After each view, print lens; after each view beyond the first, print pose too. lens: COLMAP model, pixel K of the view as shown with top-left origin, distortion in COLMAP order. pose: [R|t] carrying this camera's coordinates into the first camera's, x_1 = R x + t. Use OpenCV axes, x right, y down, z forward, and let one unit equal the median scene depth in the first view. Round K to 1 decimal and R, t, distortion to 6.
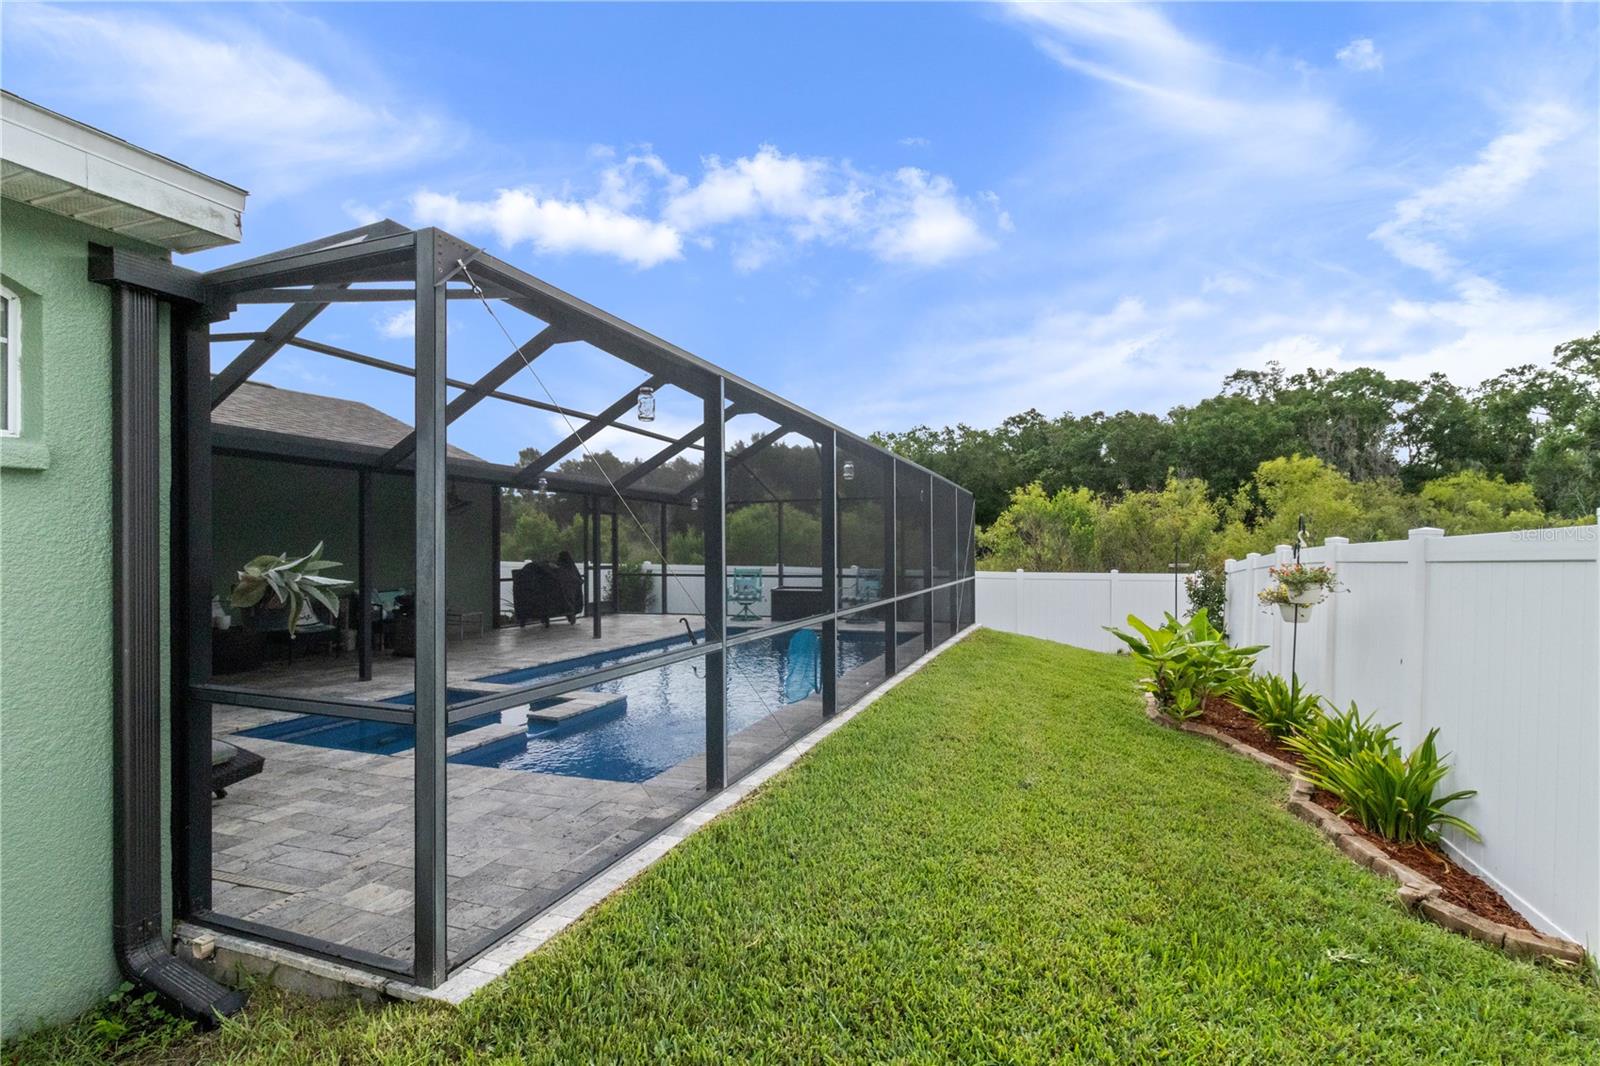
lens RADIAL K [[754.7, 0, 800.0], [0, 754.7, 533.0], [0, 0, 1]] dist [-0.000555, 0.000186]
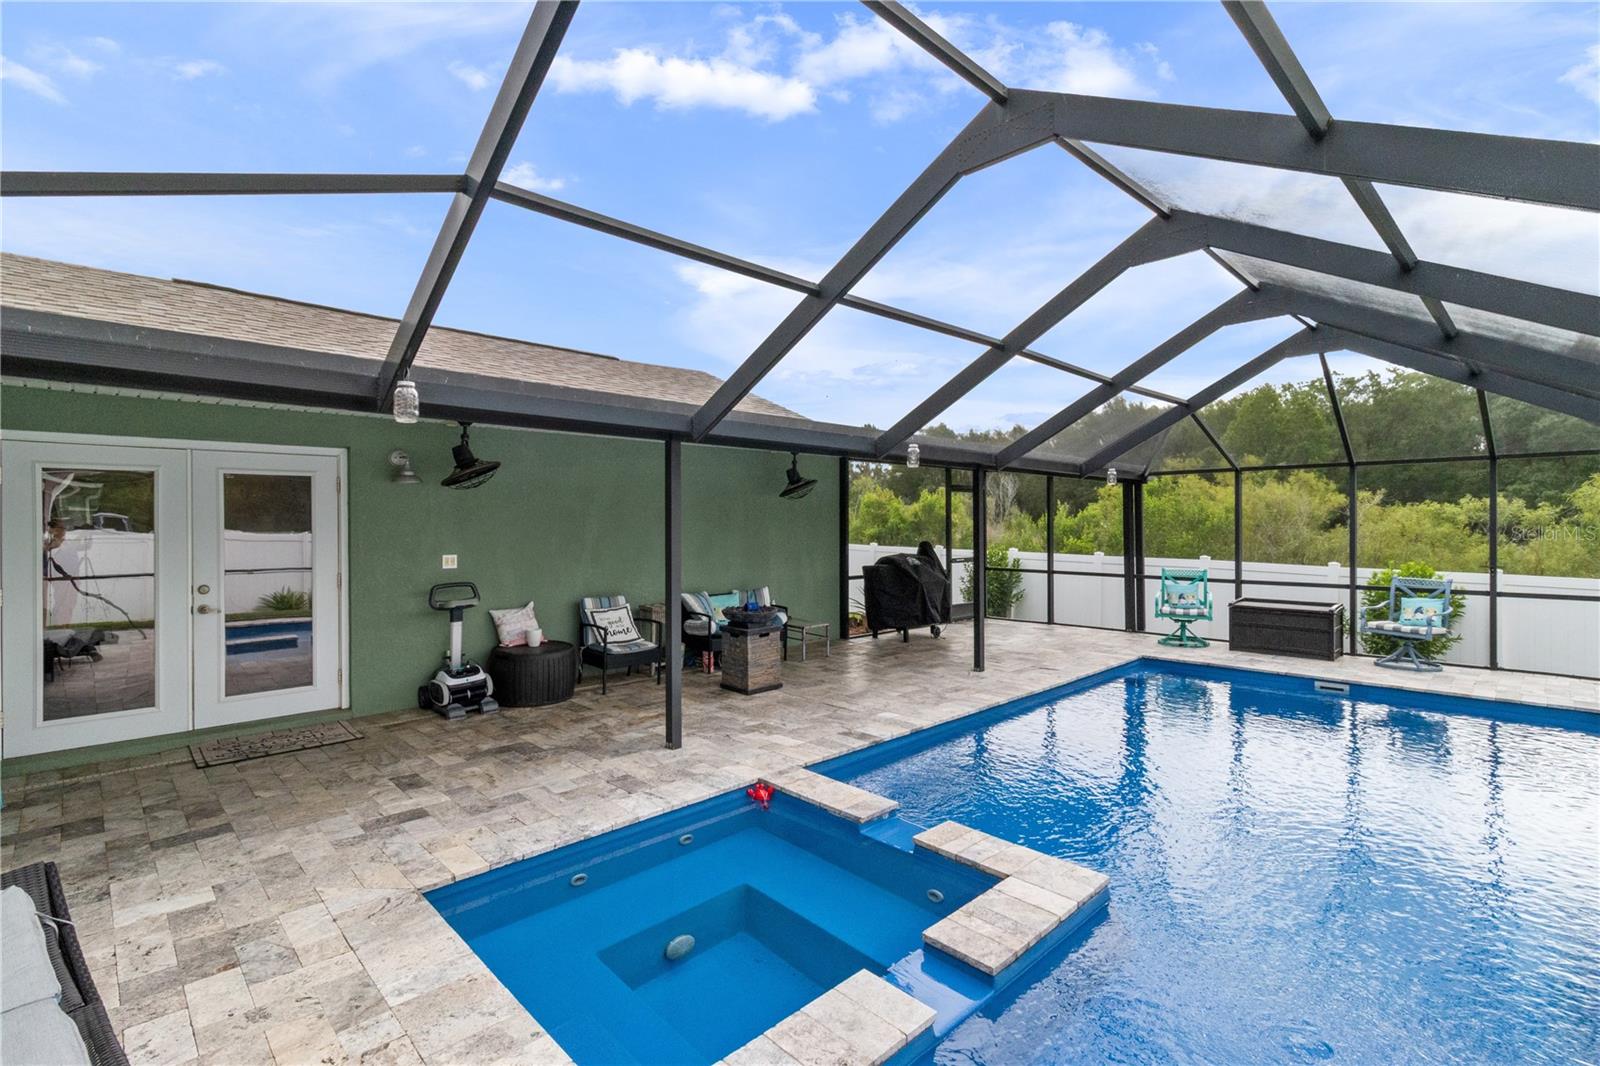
lens RADIAL K [[745.6, 0, 799.4], [0, 745.6, 524.7], [0, 0, 1]] dist [0.001087, 0.001019]
pose [[0.907556, 0.004872, -0.419903, -0.109913], [0.005897, 0.999686, 0.024344, -0.012734], [0.419890, -0.024569, 0.907242, 0.254738]]
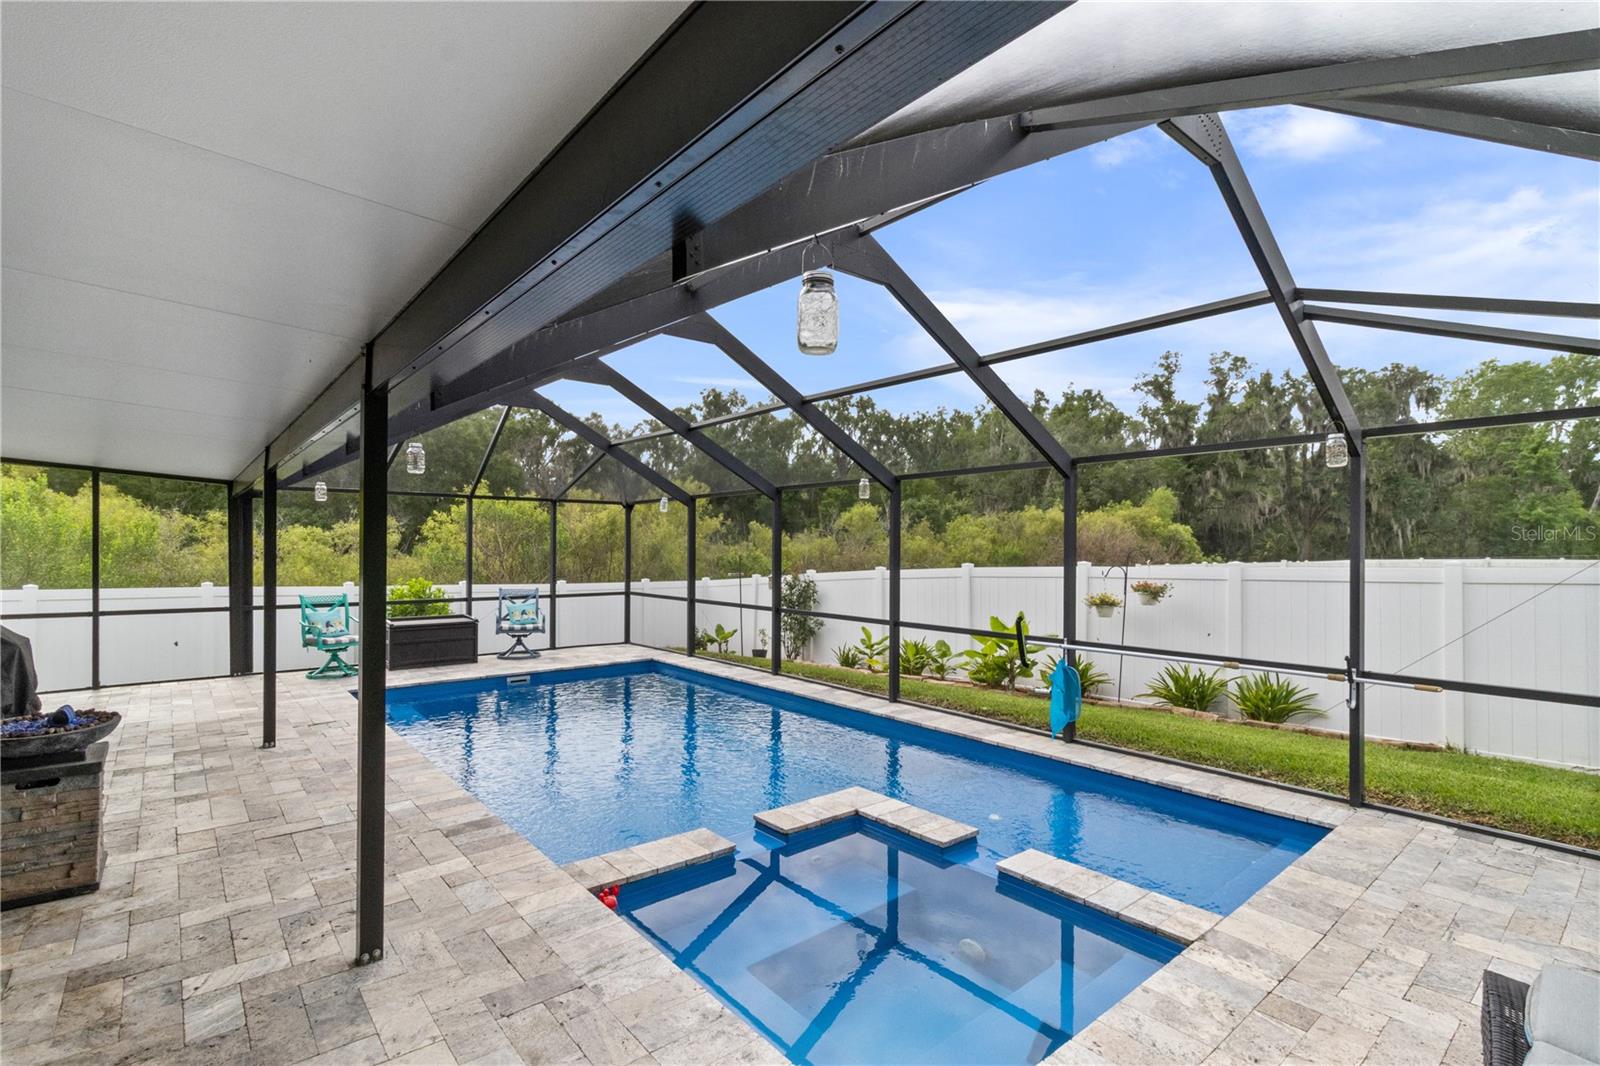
lens RADIAL K [[747.1, 0, 800.1], [0, 747.1, 545.9], [0, 0, 1]] dist [0.002072, 0.000360]
pose [[0.480831, 0.009347, 0.876764, -0.463057], [-0.027970, 0.999598, 0.004683, -0.008885], [-0.876367, -0.026775, 0.480899, 0.371835]]
